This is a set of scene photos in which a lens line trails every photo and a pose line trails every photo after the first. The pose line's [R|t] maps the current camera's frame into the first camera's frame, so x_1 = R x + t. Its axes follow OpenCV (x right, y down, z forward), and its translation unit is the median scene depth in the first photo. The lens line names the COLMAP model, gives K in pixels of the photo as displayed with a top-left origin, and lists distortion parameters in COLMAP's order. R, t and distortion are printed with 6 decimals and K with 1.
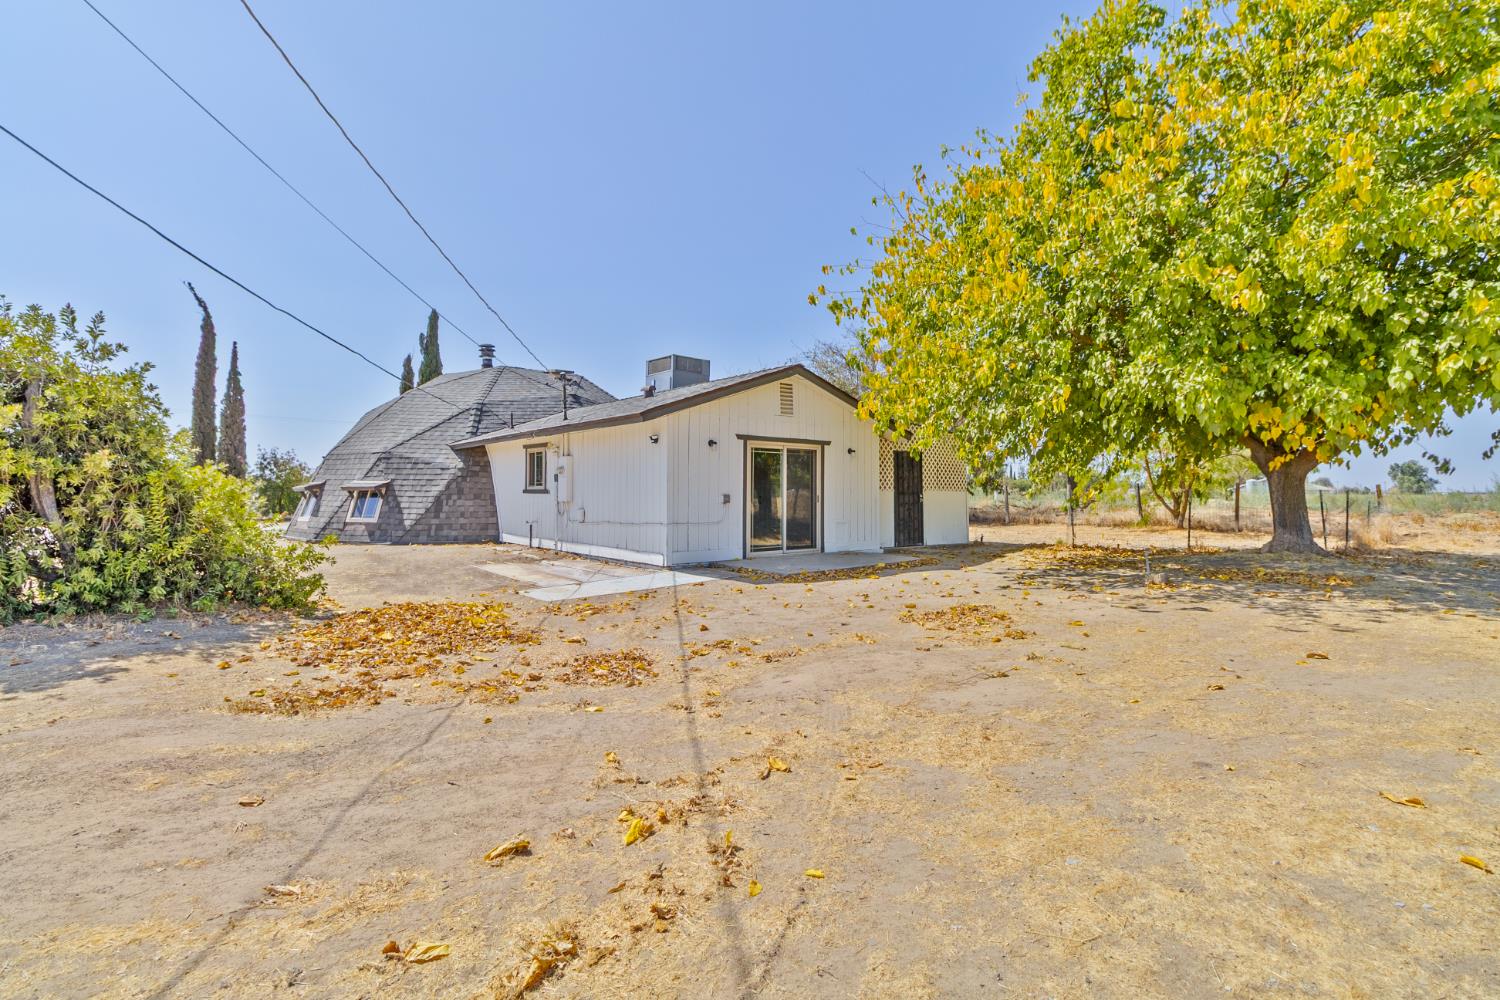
lens RADIAL K [[686.6, 0, 755.8], [0, 686.6, 493.2], [0, 0, 1]] dist [-0.001243, 0.000656]
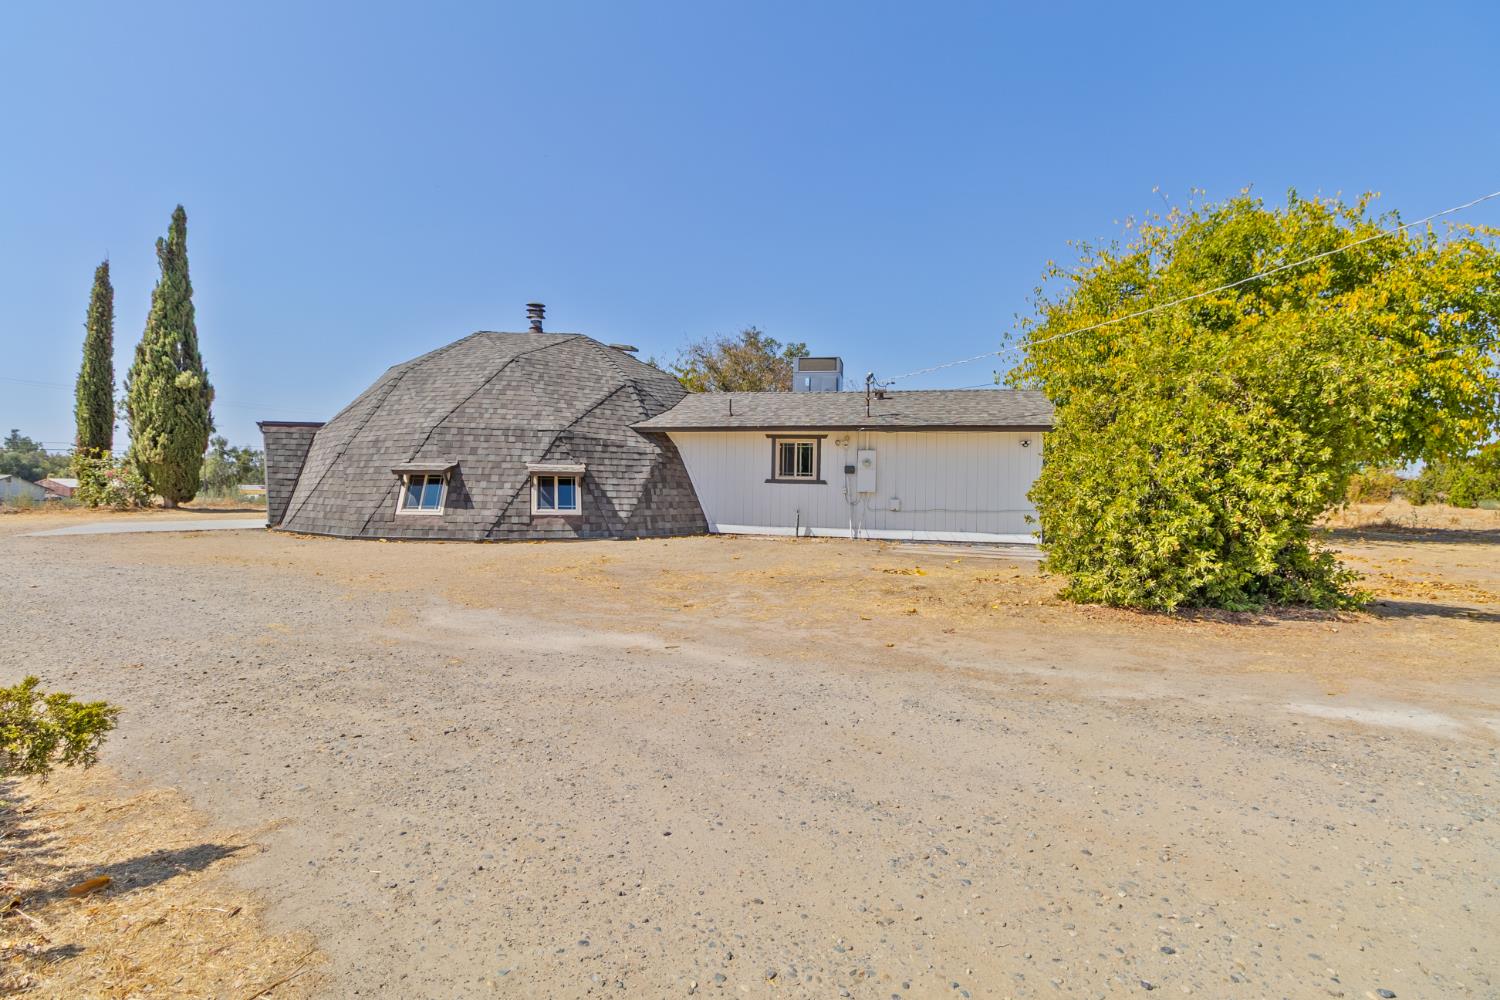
lens RADIAL K [[686.6, 0, 755.7], [0, 686.6, 494.7], [0, 0, 1]] dist [-0.001243, 0.000656]
pose [[0.792654, 0.001356, 0.609670, -0.889989], [-0.015942, 0.999702, 0.018503, -0.001198], [-0.609463, -0.024386, 0.792440, 0.201035]]
